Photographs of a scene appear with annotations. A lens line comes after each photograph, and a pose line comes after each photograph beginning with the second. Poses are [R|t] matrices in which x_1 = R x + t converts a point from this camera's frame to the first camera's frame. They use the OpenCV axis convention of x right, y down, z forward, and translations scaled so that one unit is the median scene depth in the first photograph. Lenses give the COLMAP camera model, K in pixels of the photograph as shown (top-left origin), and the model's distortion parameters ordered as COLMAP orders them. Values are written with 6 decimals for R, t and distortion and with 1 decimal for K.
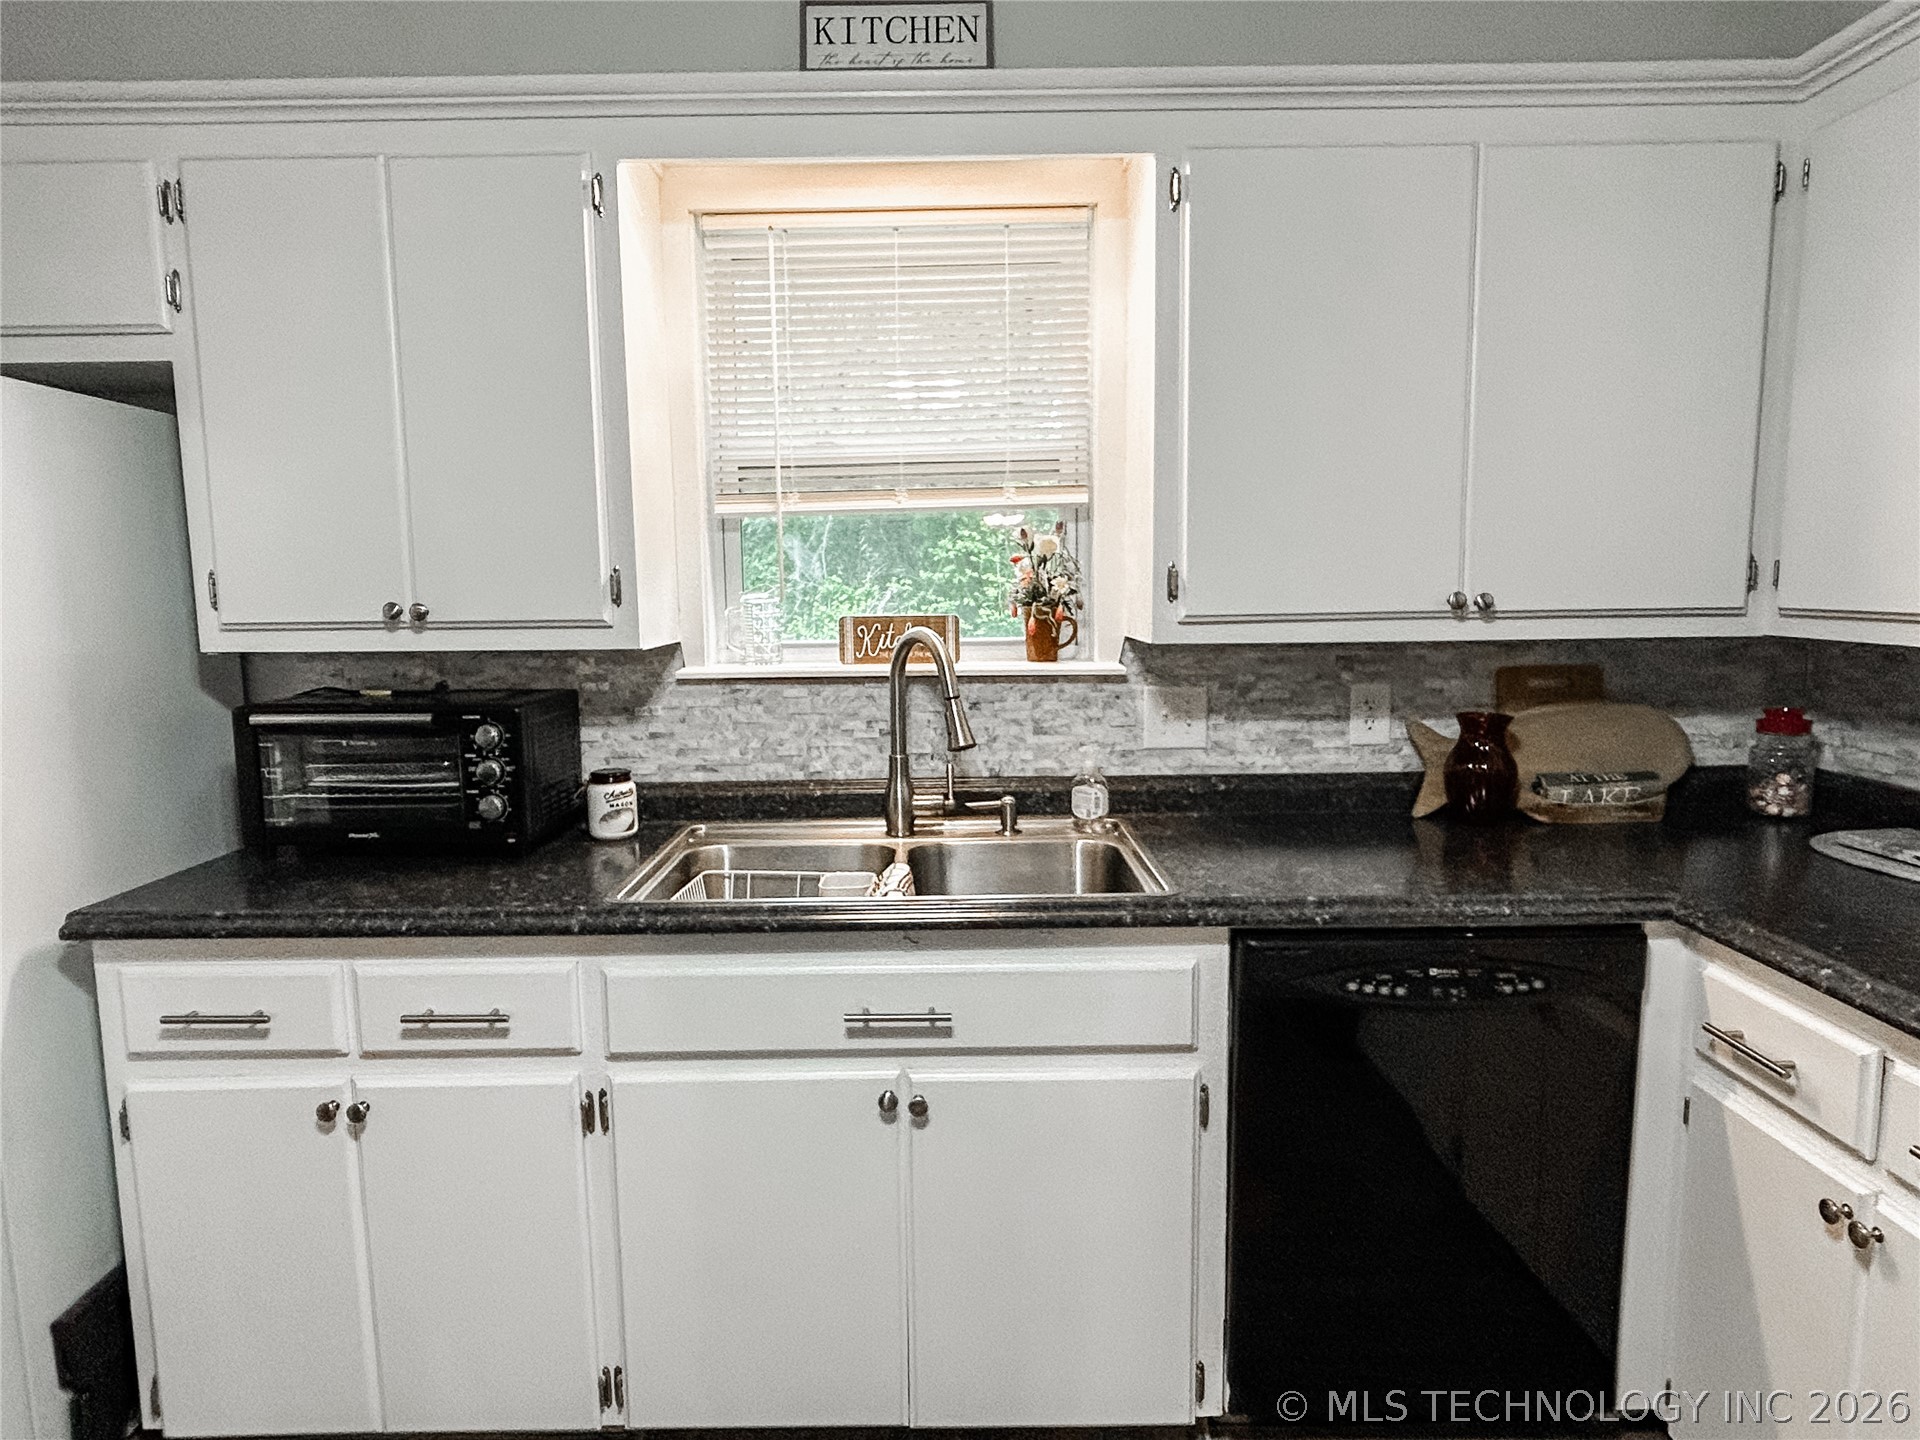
lens RADIAL K [[1157.5, 0, 952.6], [0, 1157.5, 721.8], [0, 0, 1]] dist [-0.003510, 0.001127]
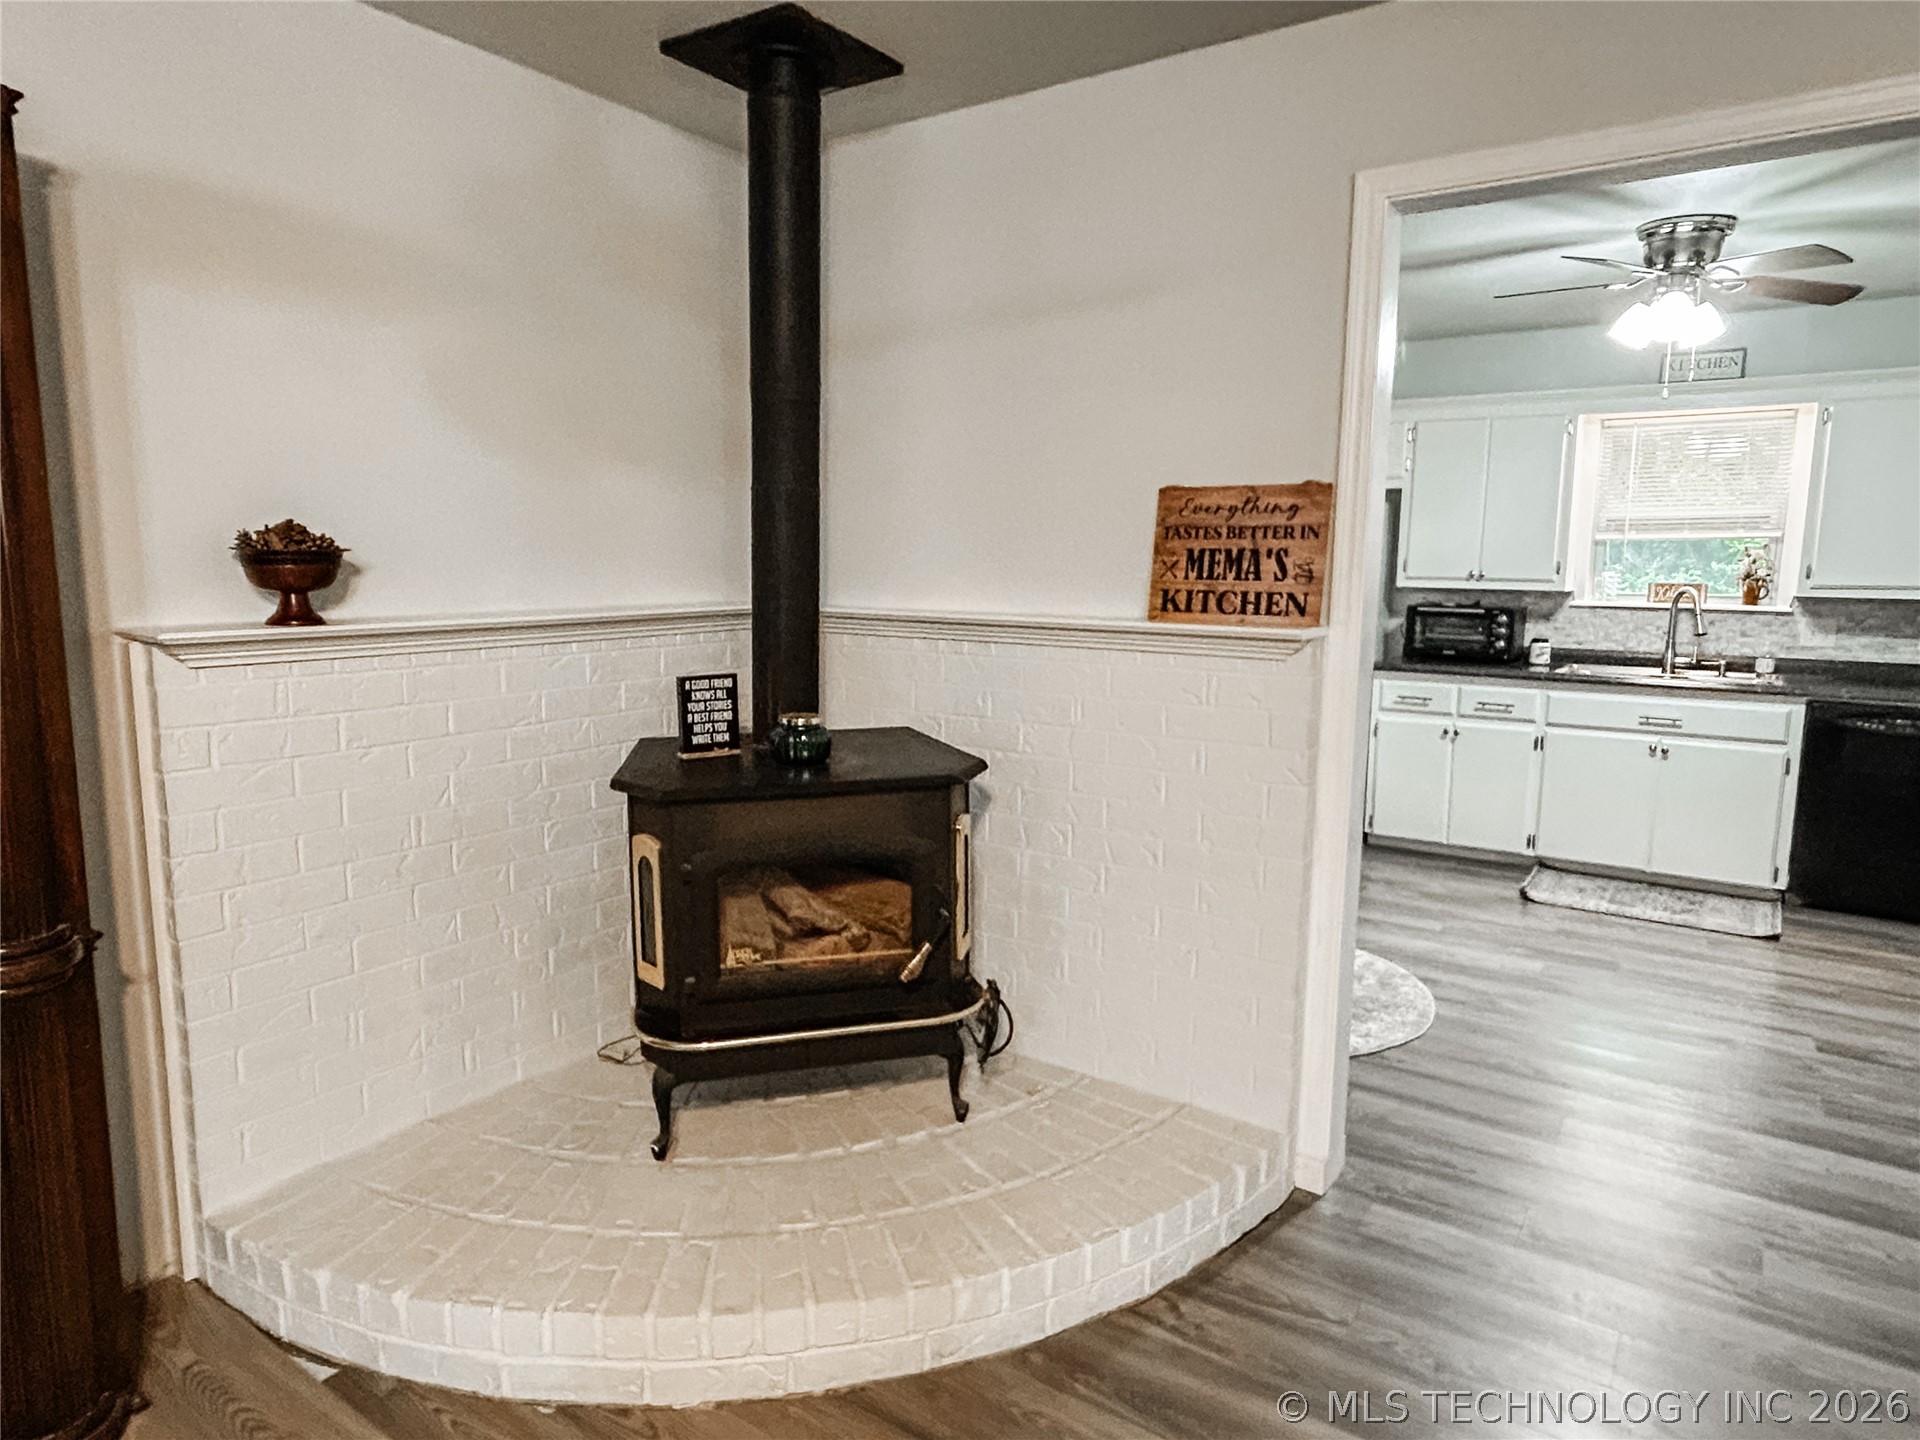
lens RADIAL K [[1166.0, 0, 948.2], [0, 1166.0, 726.1], [0, 0, 1]] dist [-0.001861, 0.000139]
pose [[0.819778, 0.101604, -0.563596, 0.109594], [-0.091760, 0.994725, 0.045858, 0.241775], [0.565282, 0.014123, 0.824777, -1.922534]]
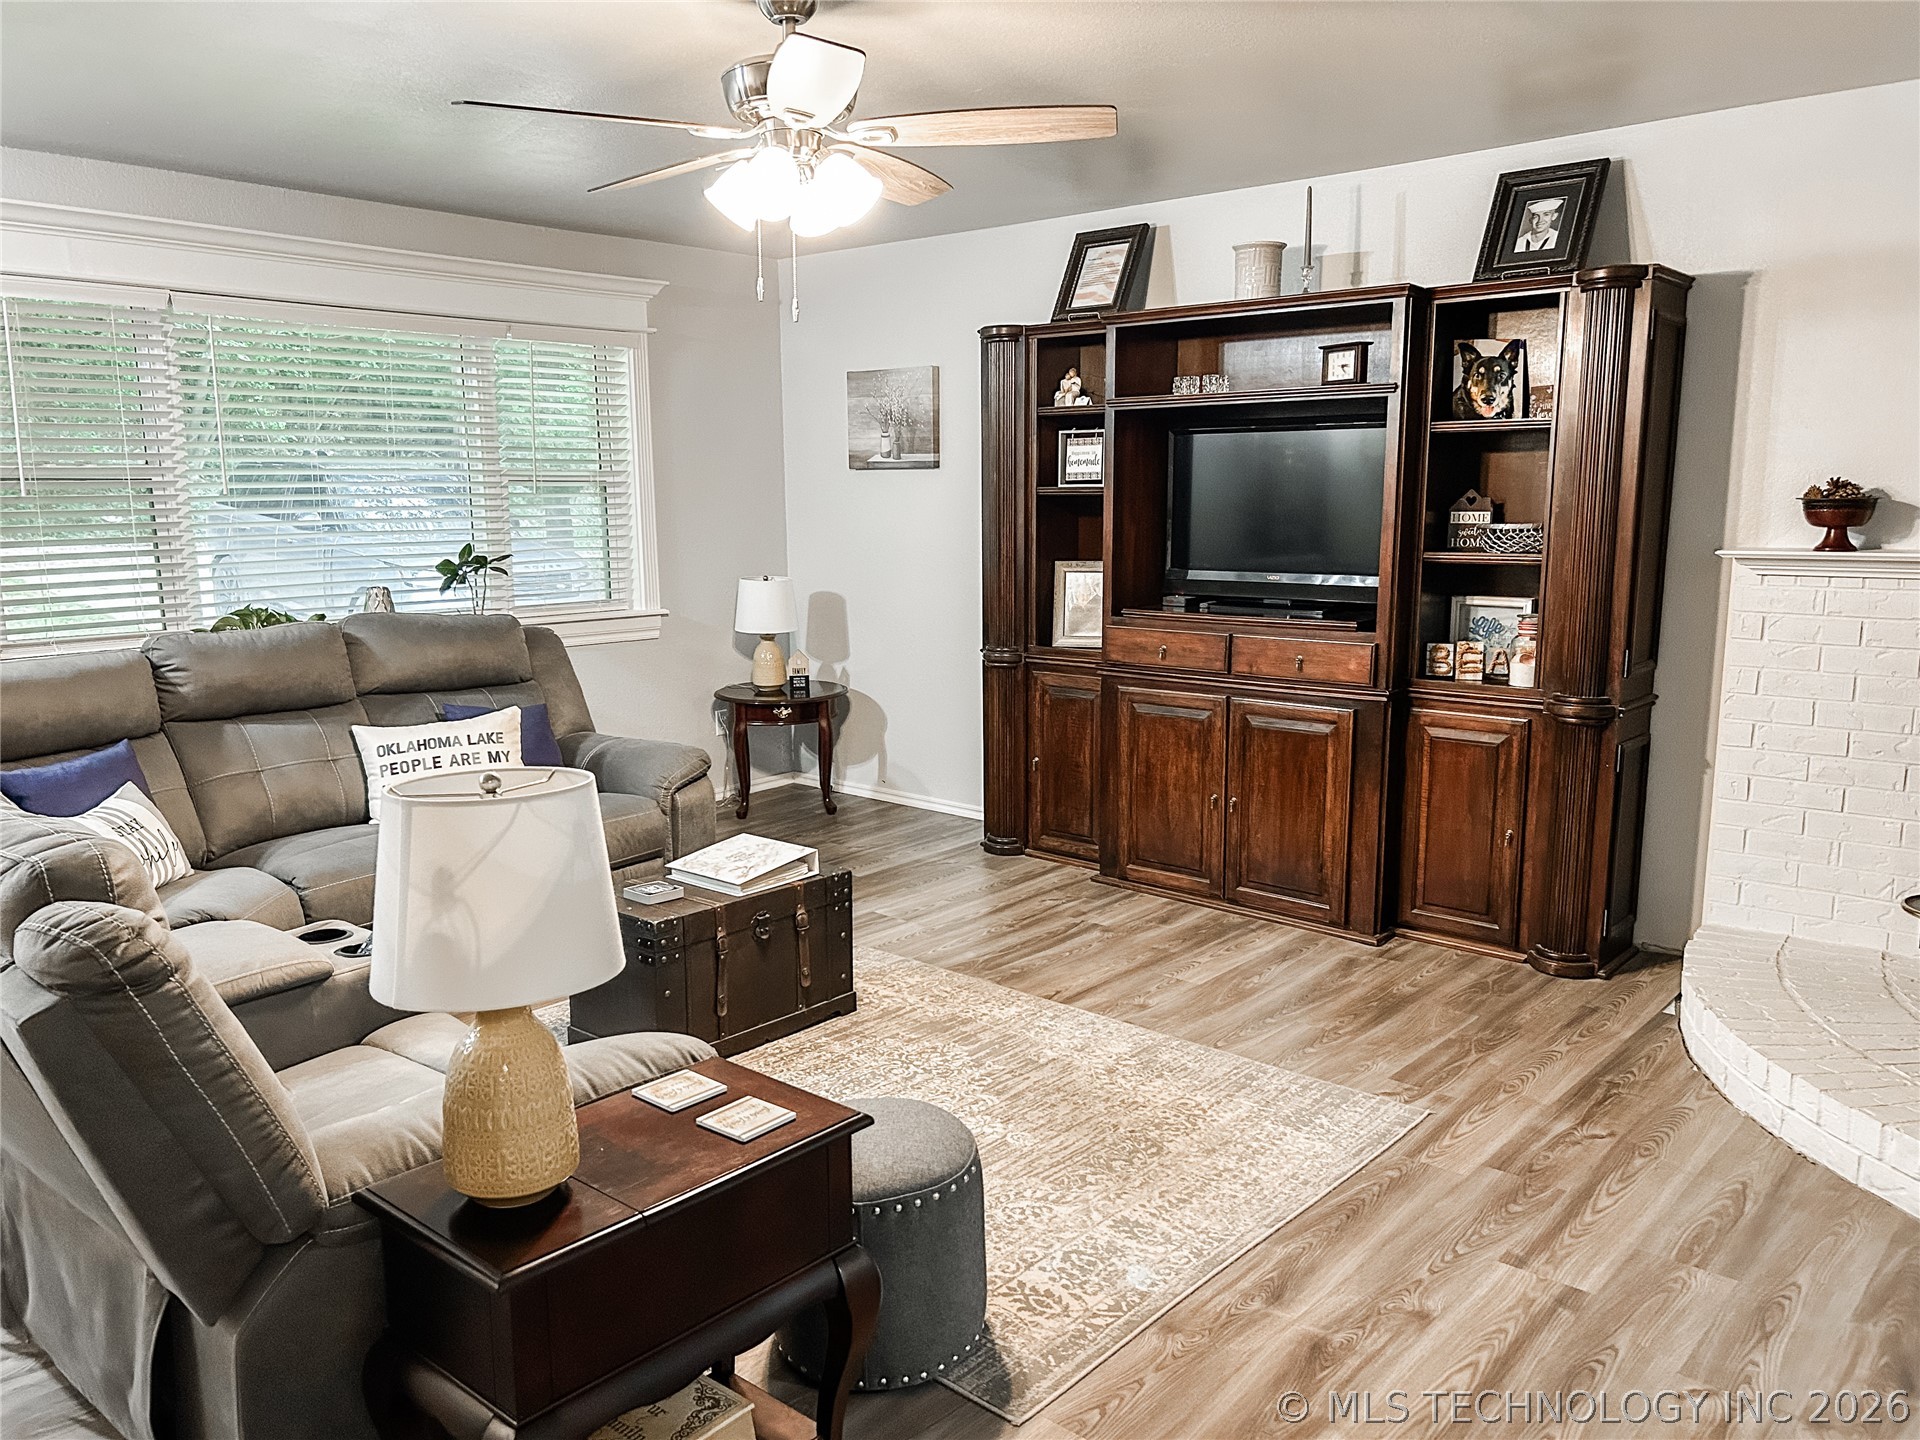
lens RADIAL K [[1438.0, 0, 963.3], [0, 1438.0, 723.5], [0, 0, 1]] dist [0.066852, -0.074334]
pose [[-0.663558, 0.135889, -0.735680, 1.164219], [-0.080051, 0.964823, 0.250418, 0.088908], [0.743830, 0.225059, -0.629338, -1.010491]]
